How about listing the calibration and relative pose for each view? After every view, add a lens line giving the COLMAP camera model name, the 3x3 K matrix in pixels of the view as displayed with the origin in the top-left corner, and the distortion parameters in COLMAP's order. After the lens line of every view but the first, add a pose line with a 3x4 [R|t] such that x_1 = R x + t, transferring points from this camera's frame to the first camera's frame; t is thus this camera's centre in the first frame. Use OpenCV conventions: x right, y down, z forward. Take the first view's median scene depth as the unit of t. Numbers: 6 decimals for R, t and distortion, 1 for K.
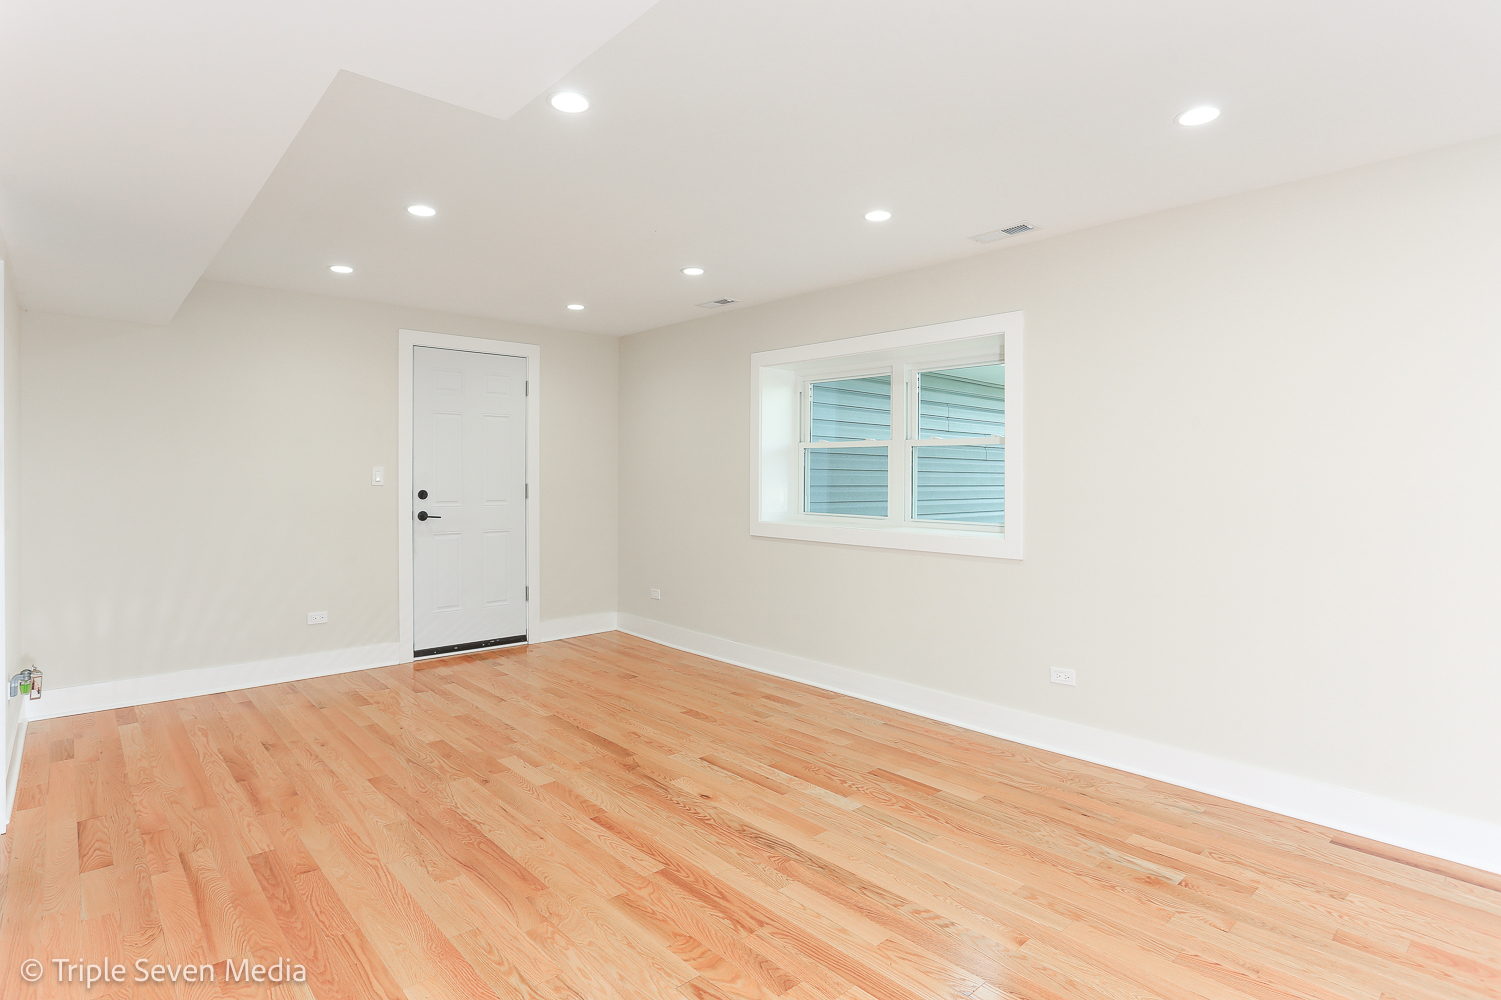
lens RADIAL K [[765.8, 0, 737.1], [0, 765.8, 507.0], [0, 0, 1]] dist [-0.036580, 0.014956]
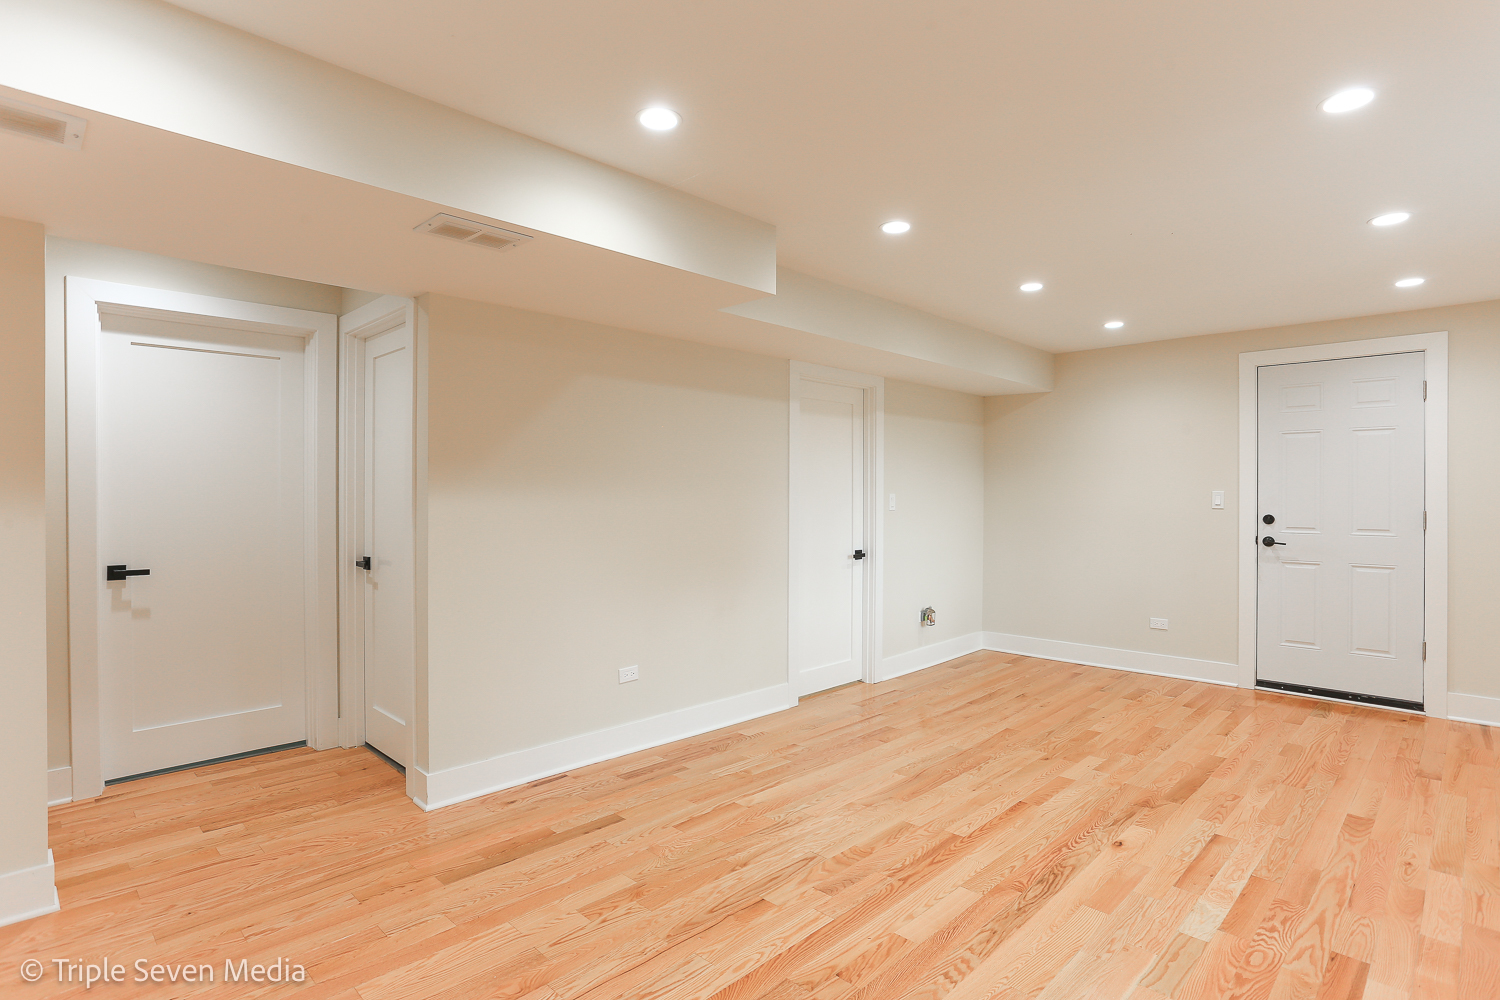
lens RADIAL K [[765.3, 0, 743.8], [0, 765.3, 501.7], [0, 0, 1]] dist [-0.036580, 0.014956]
pose [[0.046817, 0.001005, -0.998903, 0.829106], [-0.044697, 0.999000, -0.001089, -0.011608], [0.997903, 0.044699, 0.046815, 0.476056]]
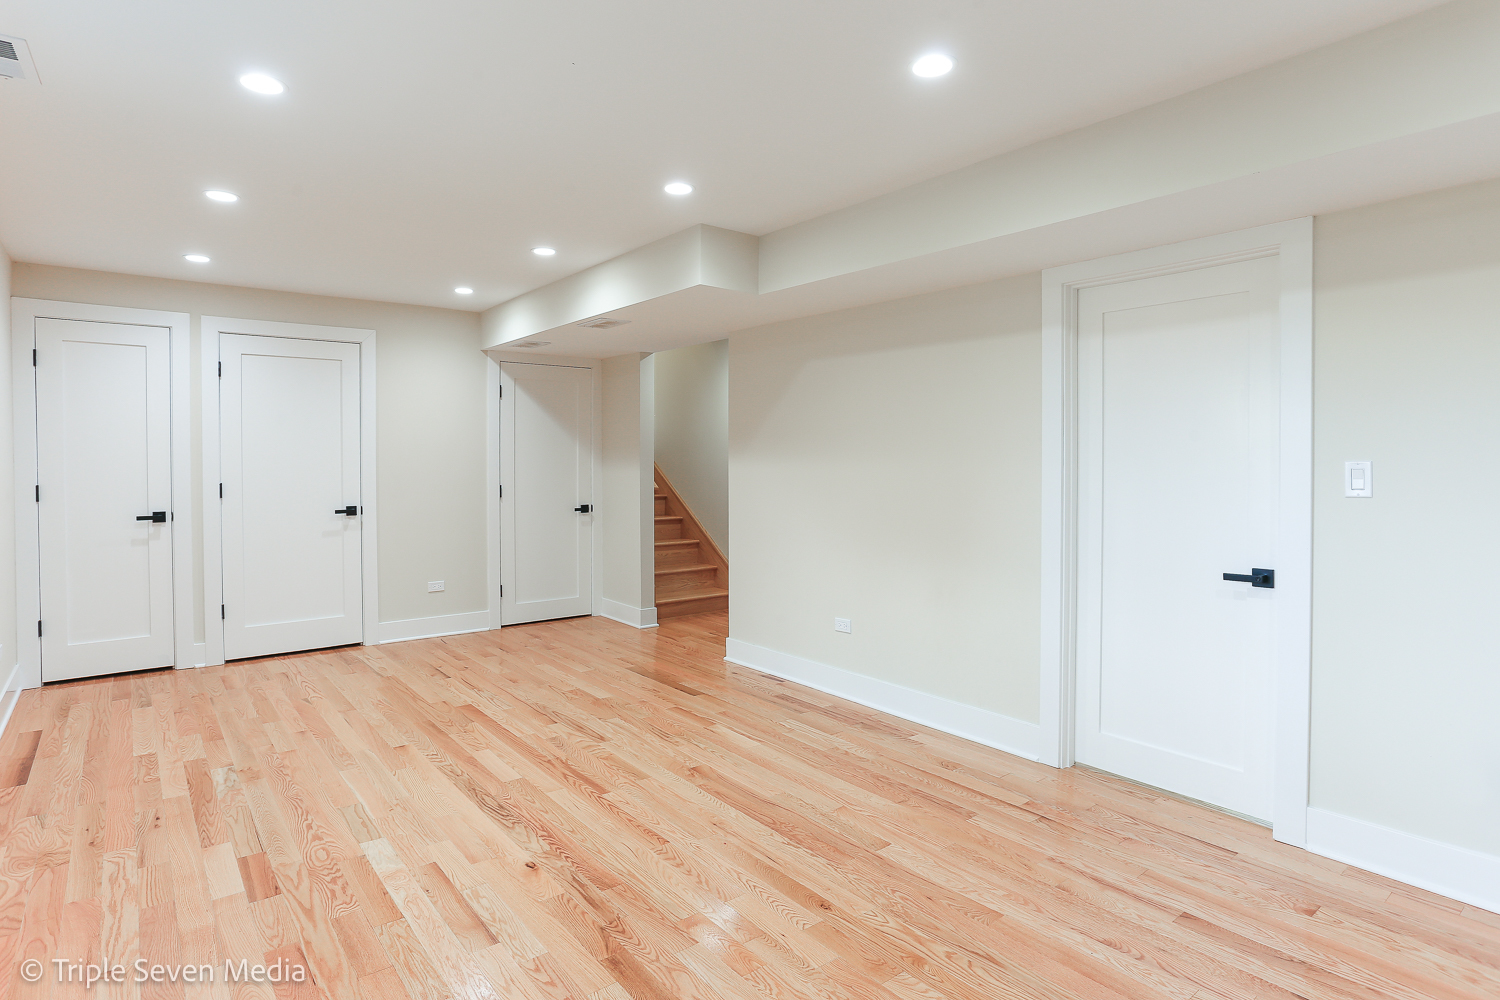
lens RADIAL K [[765.3, 0, 707.5], [0, 765.3, 462.7], [0, 0, 1]] dist [-0.036580, 0.014956]
pose [[-0.996105, -0.002829, 0.088125, -0.290372], [0.001309, 0.998901, 0.046859, -0.078710], [-0.088161, 0.046792, -0.995007, 1.718438]]
